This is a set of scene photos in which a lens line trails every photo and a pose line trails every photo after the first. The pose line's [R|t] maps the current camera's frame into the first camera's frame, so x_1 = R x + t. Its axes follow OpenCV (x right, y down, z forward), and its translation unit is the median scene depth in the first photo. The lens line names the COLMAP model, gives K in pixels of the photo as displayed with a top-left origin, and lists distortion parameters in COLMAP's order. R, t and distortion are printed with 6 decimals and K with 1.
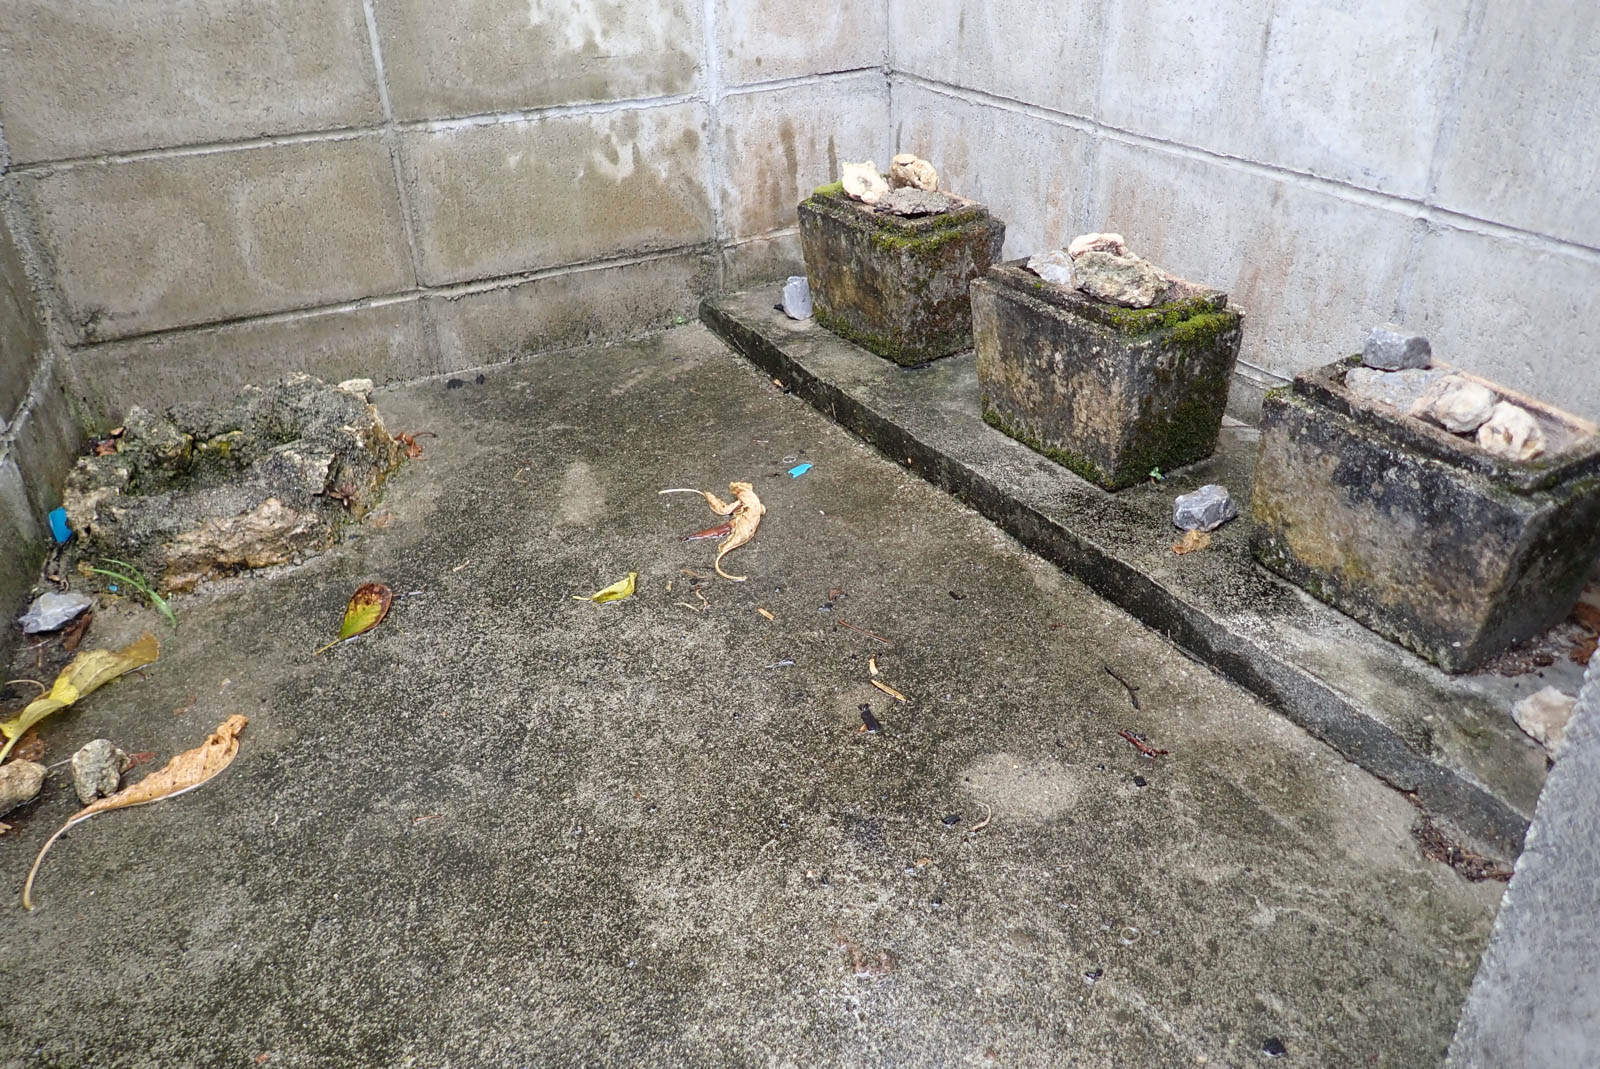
lens RADIAL K [[1185.0, 0, 802.1], [0, 1185.0, 531.5], [0, 0, 1]] dist [0.006327, -0.000370]
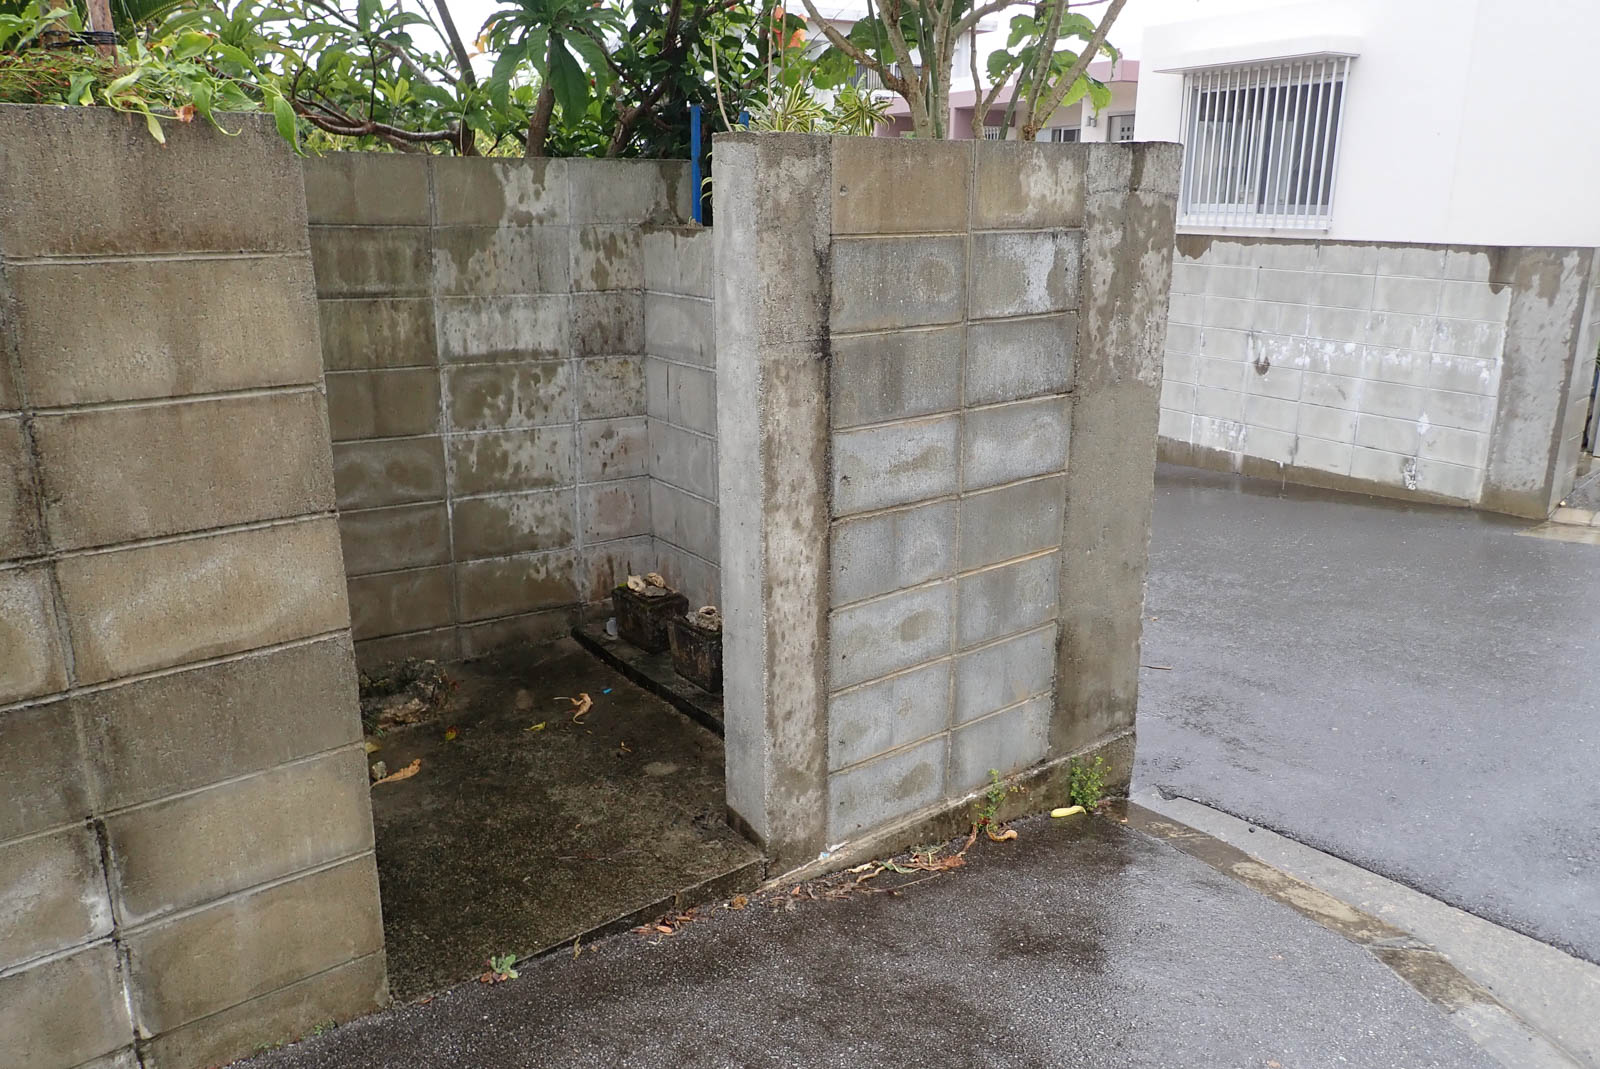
lens RADIAL K [[1185.0, 0, 796.1], [0, 1185.0, 532.1], [0, 0, 1]] dist [0.006327, -0.000370]
pose [[0.995274, 0.005607, 0.096949, 0.148364], [0.020094, 0.964835, -0.262086, 0.286982], [-0.095010, 0.262795, 0.960162, -1.565592]]
